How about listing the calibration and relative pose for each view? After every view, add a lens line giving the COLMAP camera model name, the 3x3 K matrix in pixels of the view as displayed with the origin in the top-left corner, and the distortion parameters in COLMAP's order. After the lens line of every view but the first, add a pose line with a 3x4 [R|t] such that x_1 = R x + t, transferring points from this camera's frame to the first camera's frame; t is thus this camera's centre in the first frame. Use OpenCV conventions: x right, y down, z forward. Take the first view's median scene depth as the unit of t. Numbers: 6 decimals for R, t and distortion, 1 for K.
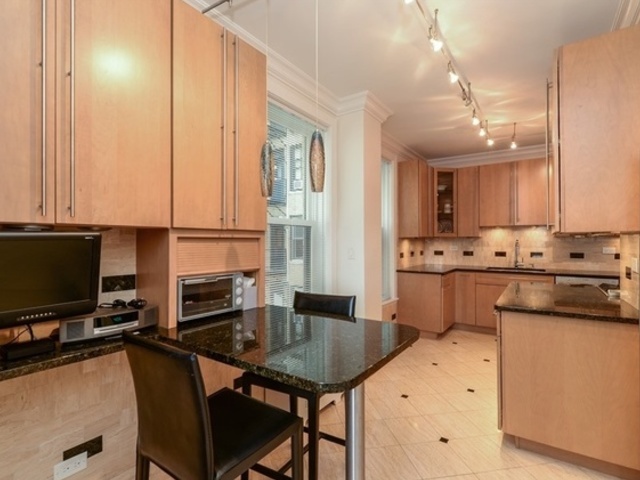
lens RADIAL K [[319.7, 0, 322.8], [0, 319.7, 238.8], [0, 0, 1]] dist [0.001284, 0.000230]
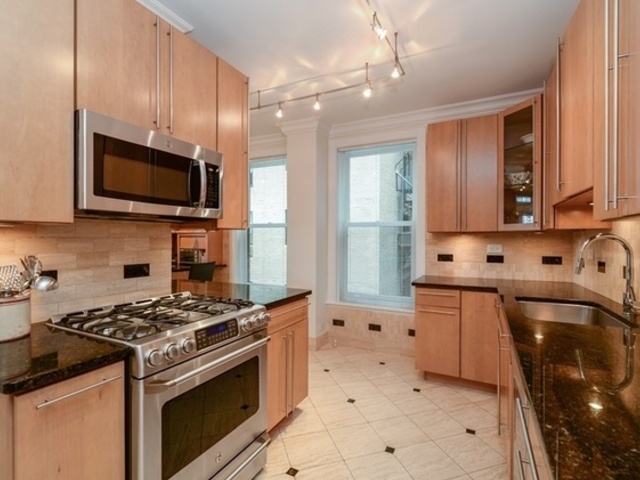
lens RADIAL K [[319.7, 0, 320.0], [0, 319.7, 239.4], [0, 0, 1]] dist [0.001284, 0.000230]
pose [[0.141601, -0.001031, -0.989923, 1.044300], [-0.000009, 0.999999, -0.001043, 0.013508], [0.989924, 0.000157, 0.141601, 0.705058]]
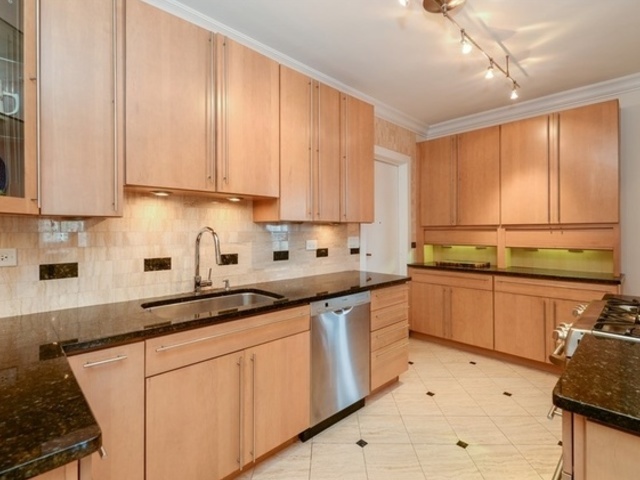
lens RADIAL K [[319.7, 0, 322.3], [0, 319.7, 233.6], [0, 0, 1]] dist [0.001284, 0.000230]
pose [[0.188877, -0.007845, 0.981969, 0.221160], [-0.006299, 0.999938, 0.009200, 0.005924], [-0.981981, -0.007923, 0.188816, 0.765742]]
